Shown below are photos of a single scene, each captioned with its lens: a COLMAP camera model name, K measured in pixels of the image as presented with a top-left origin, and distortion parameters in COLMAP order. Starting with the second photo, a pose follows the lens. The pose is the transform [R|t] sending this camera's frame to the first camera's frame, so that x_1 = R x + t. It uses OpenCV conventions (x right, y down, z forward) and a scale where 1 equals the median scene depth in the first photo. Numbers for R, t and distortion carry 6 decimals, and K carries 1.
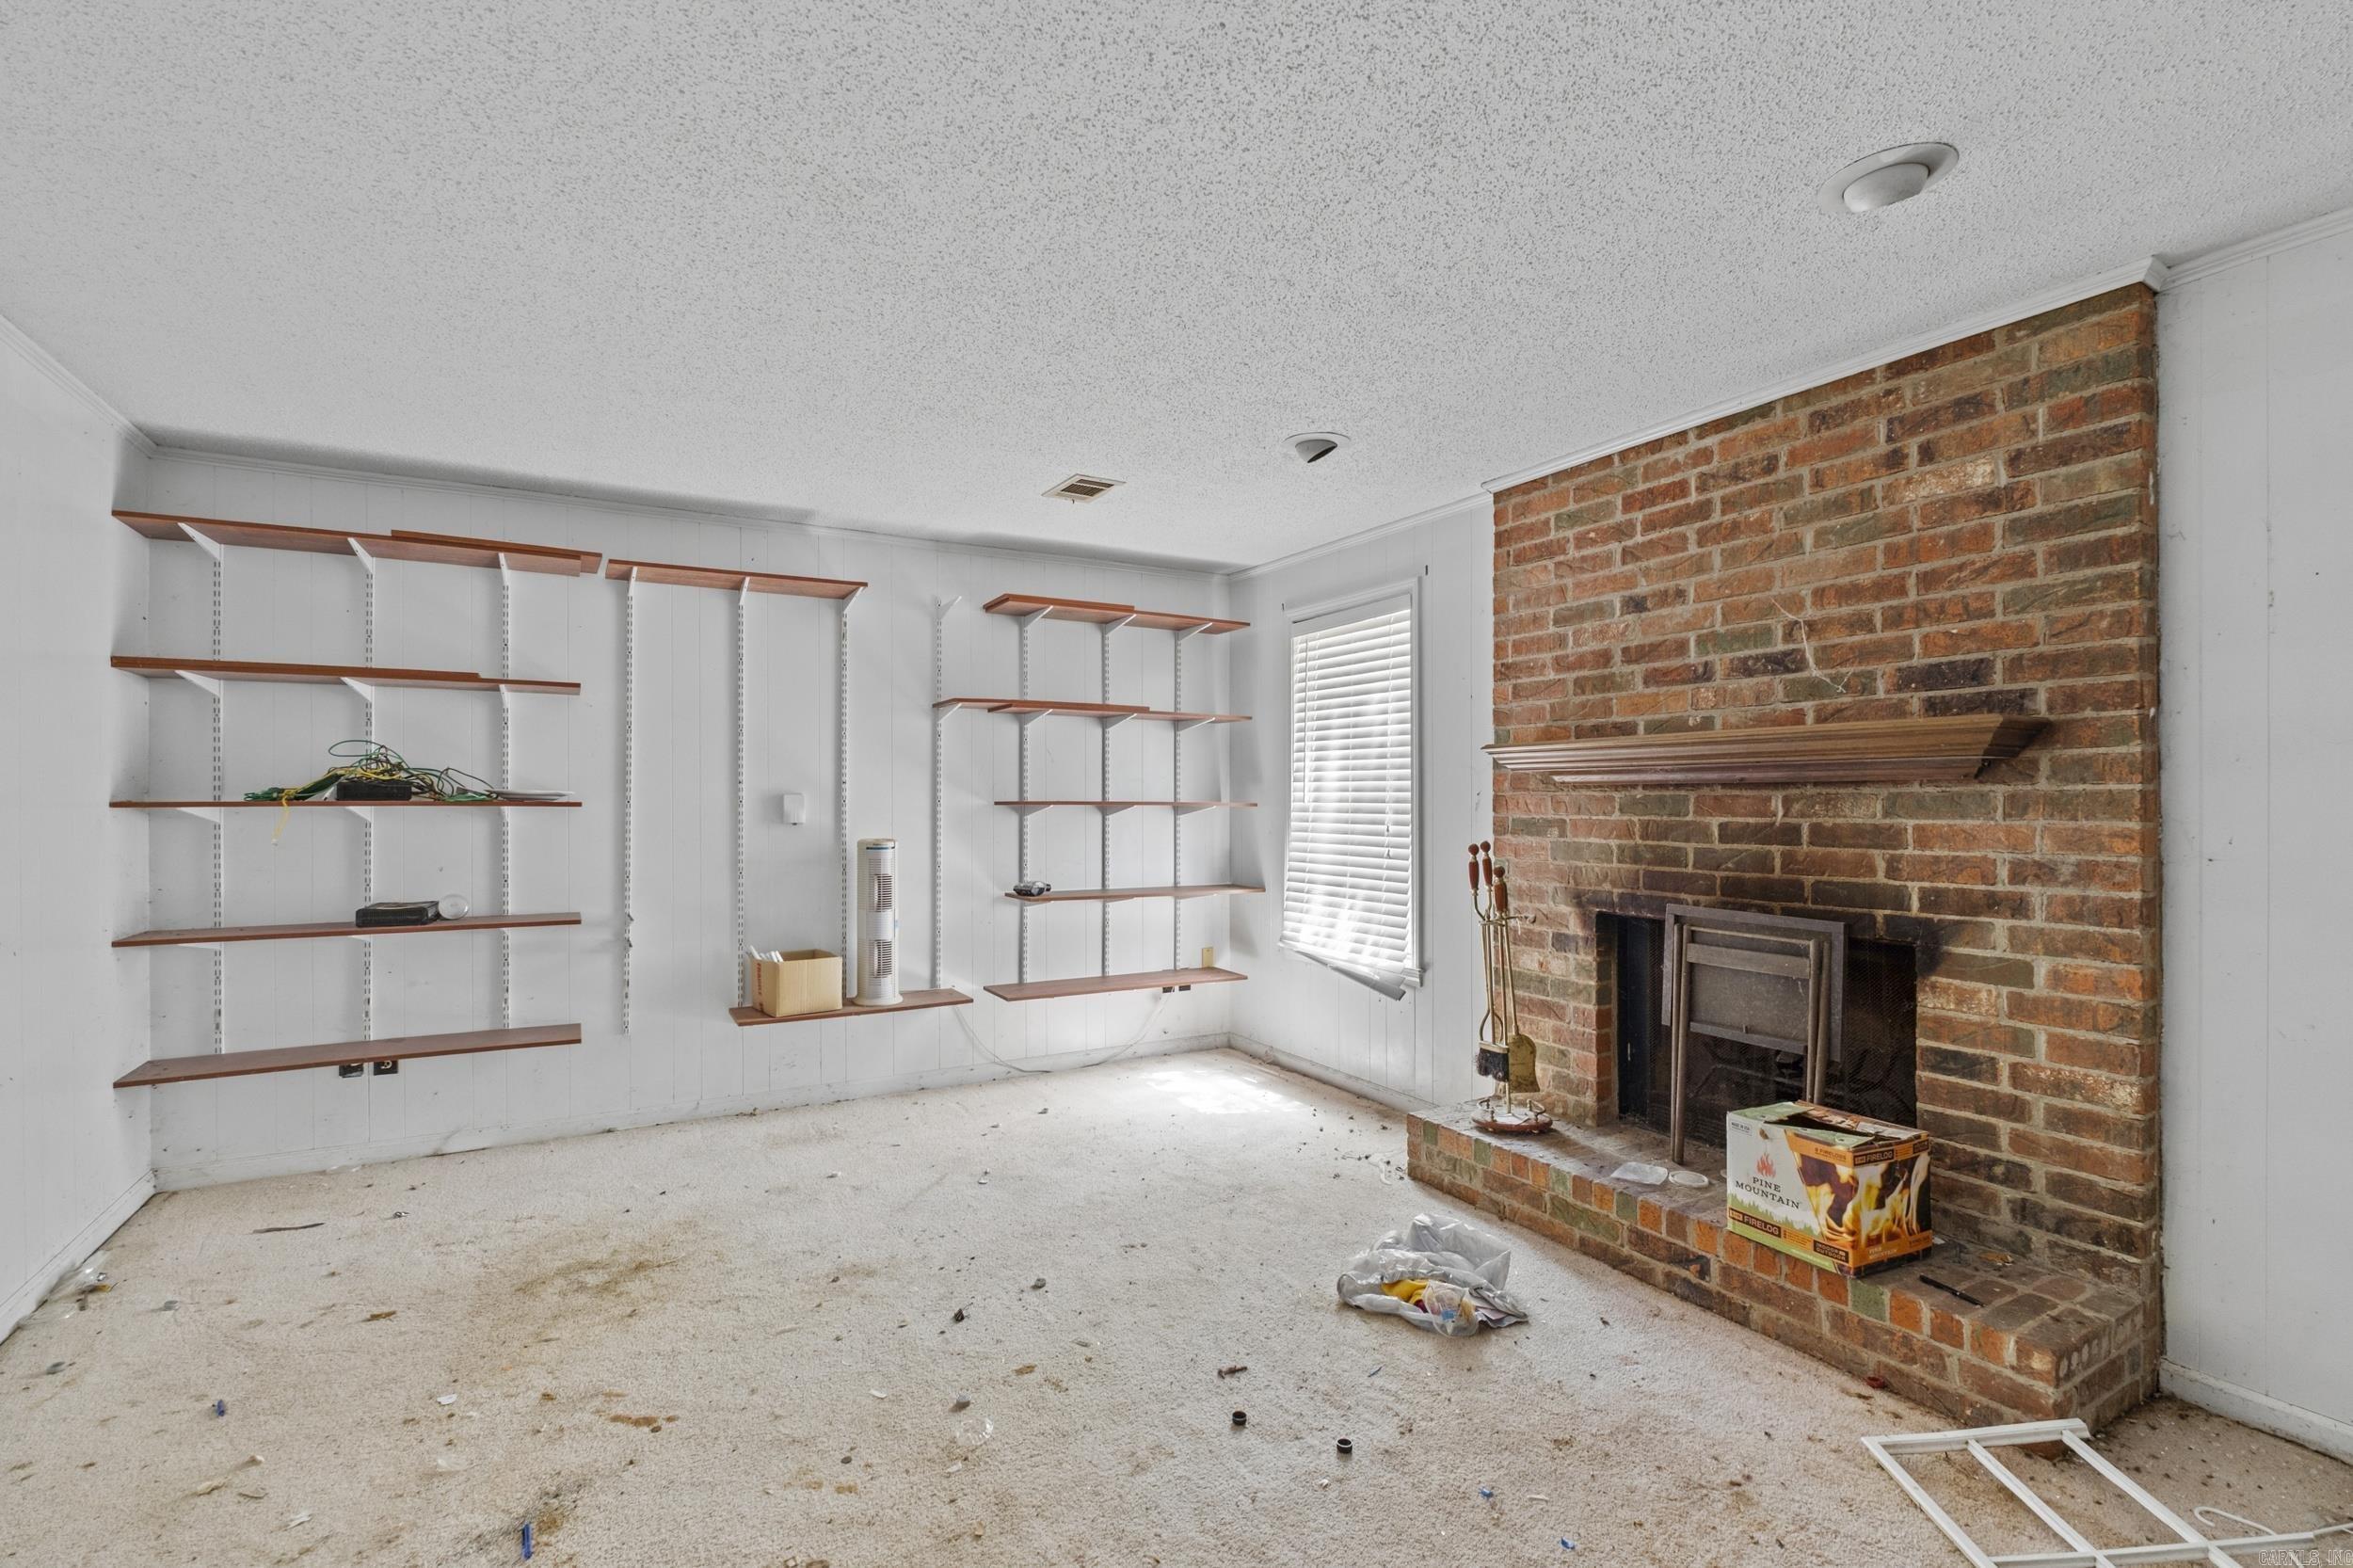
lens RADIAL K [[1047.0, 0, 1156.3], [0, 1047.0, 792.4], [0, 0, 1]] dist [-0.003767, -0.001322]
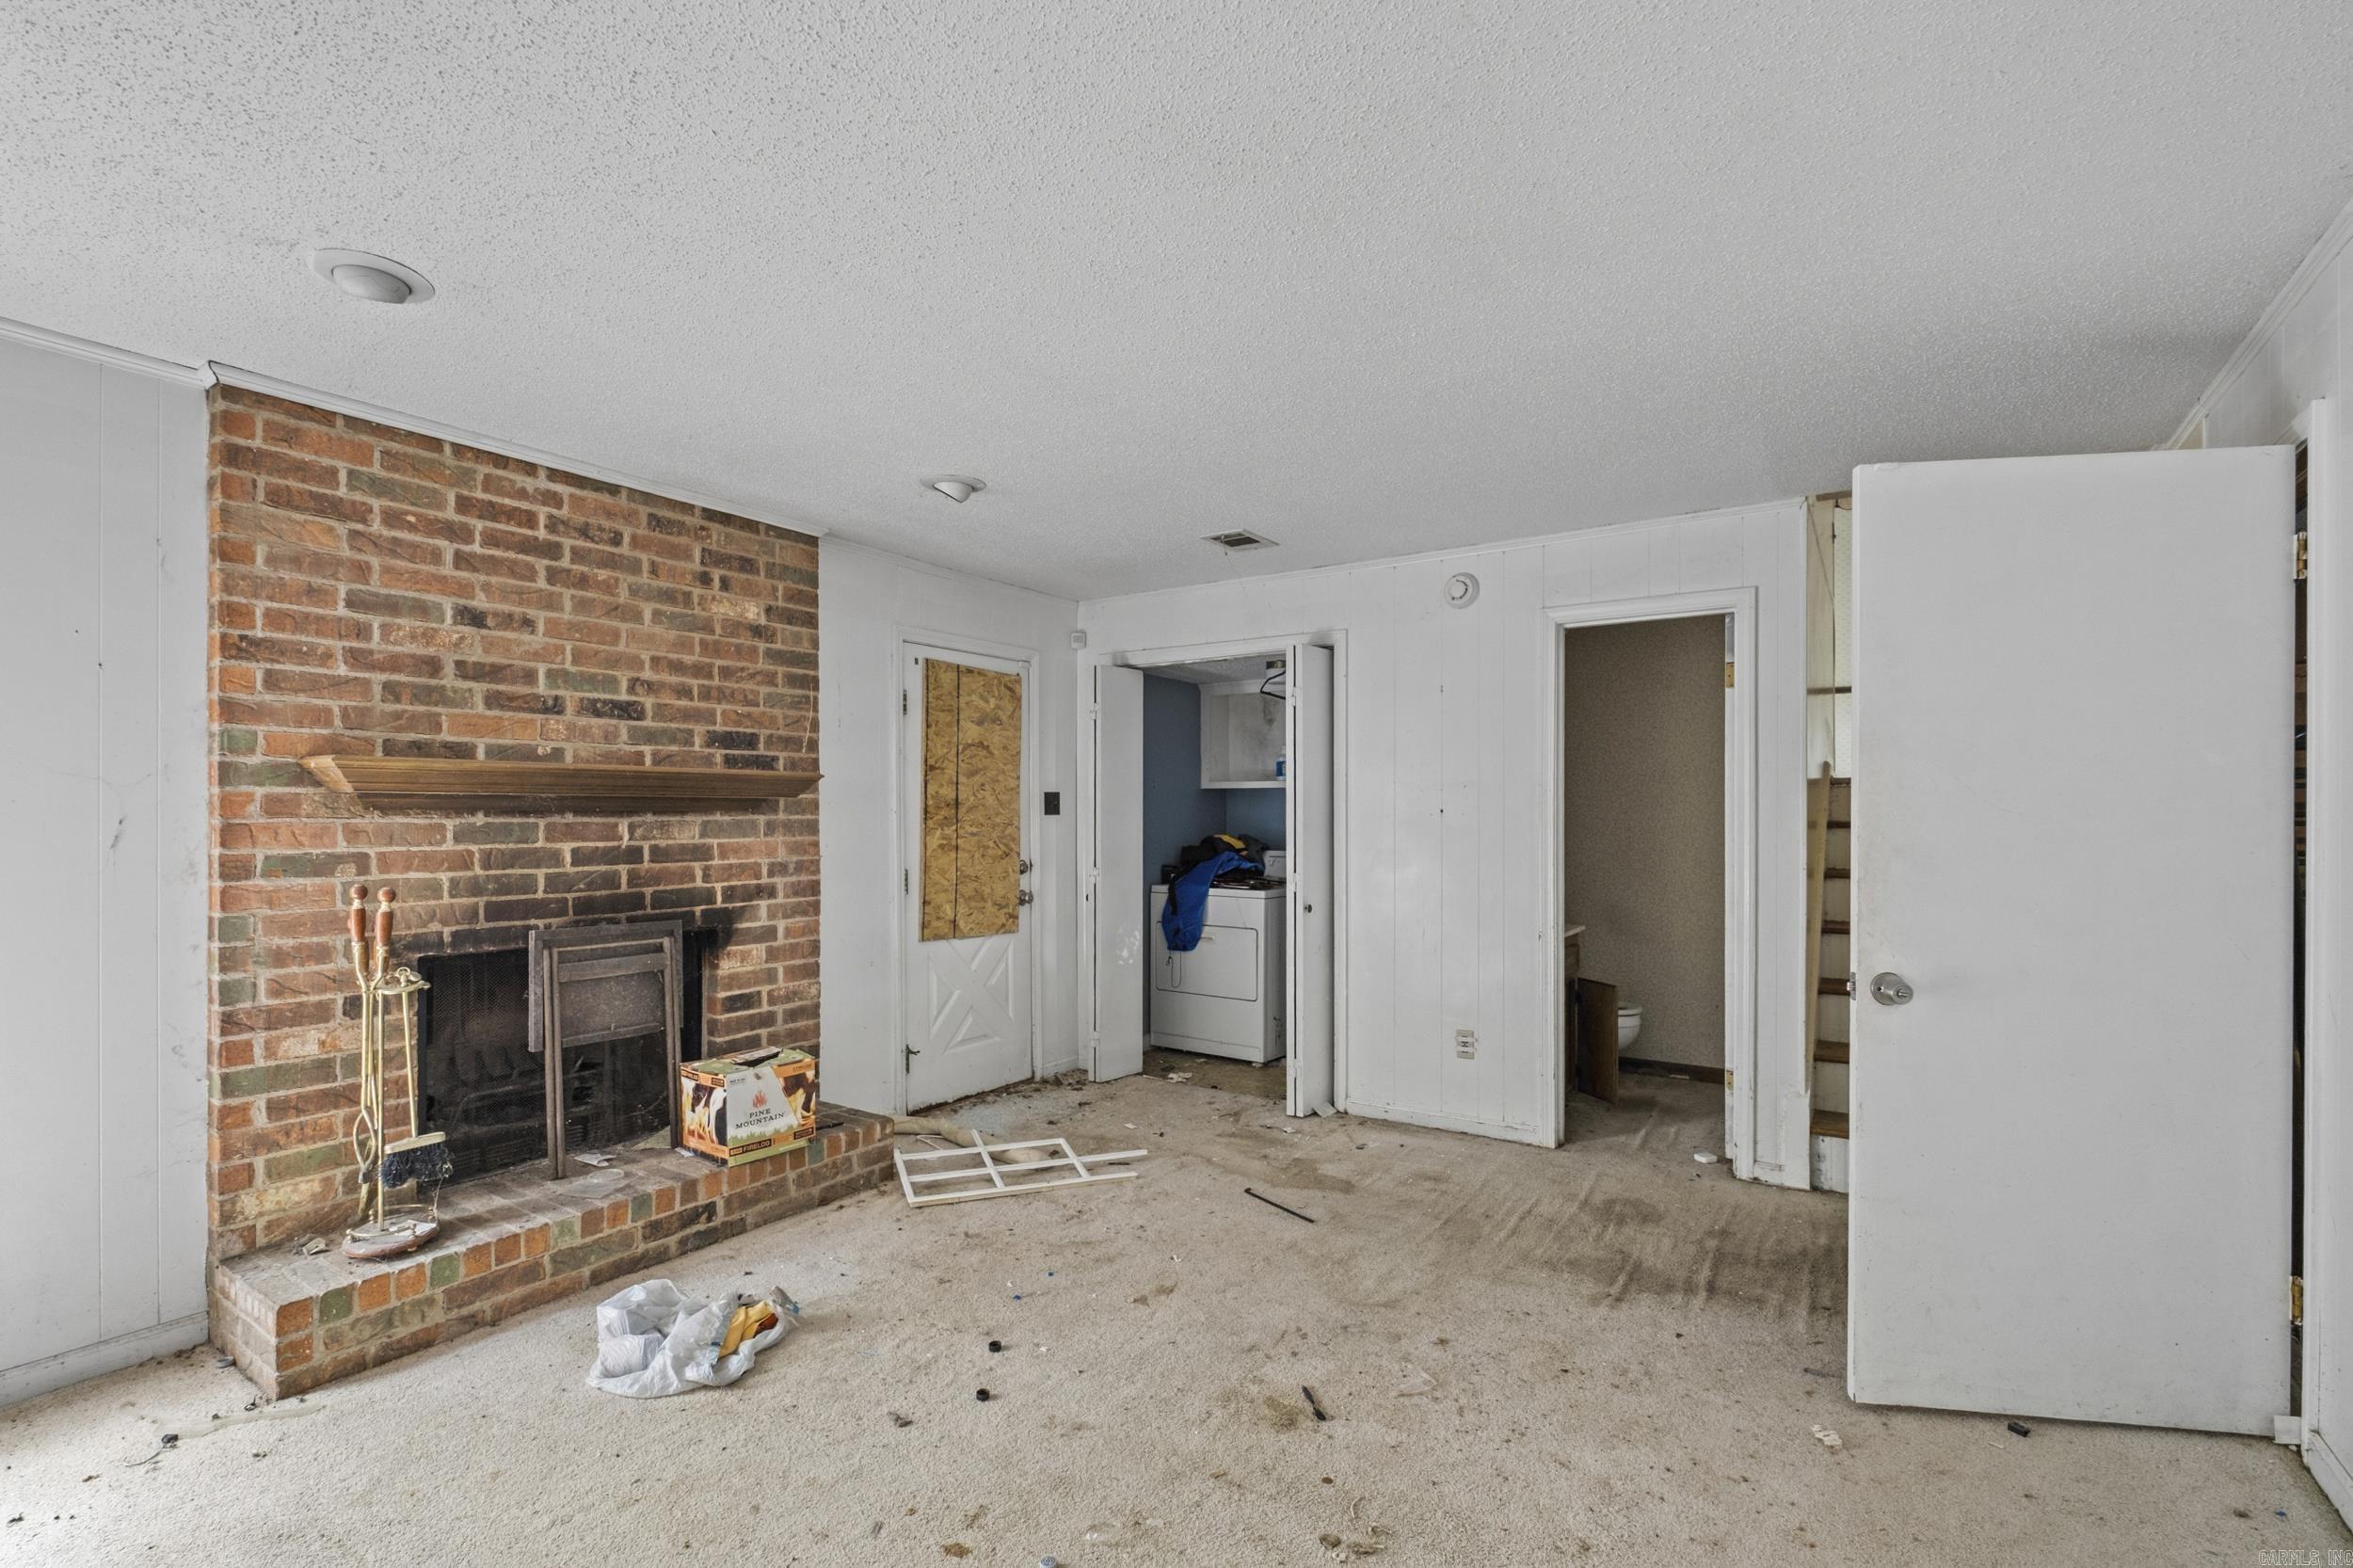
lens RADIAL K [[1047.0, 0, 1159.4], [0, 1047.0, 808.1], [0, 0, 1]] dist [-0.003767, -0.001322]
pose [[-0.434889, 0.007162, 0.900455, -0.740395], [-0.004063, 0.999943, -0.009916, -0.003996], [-0.900475, -0.007971, -0.434835, 0.983015]]
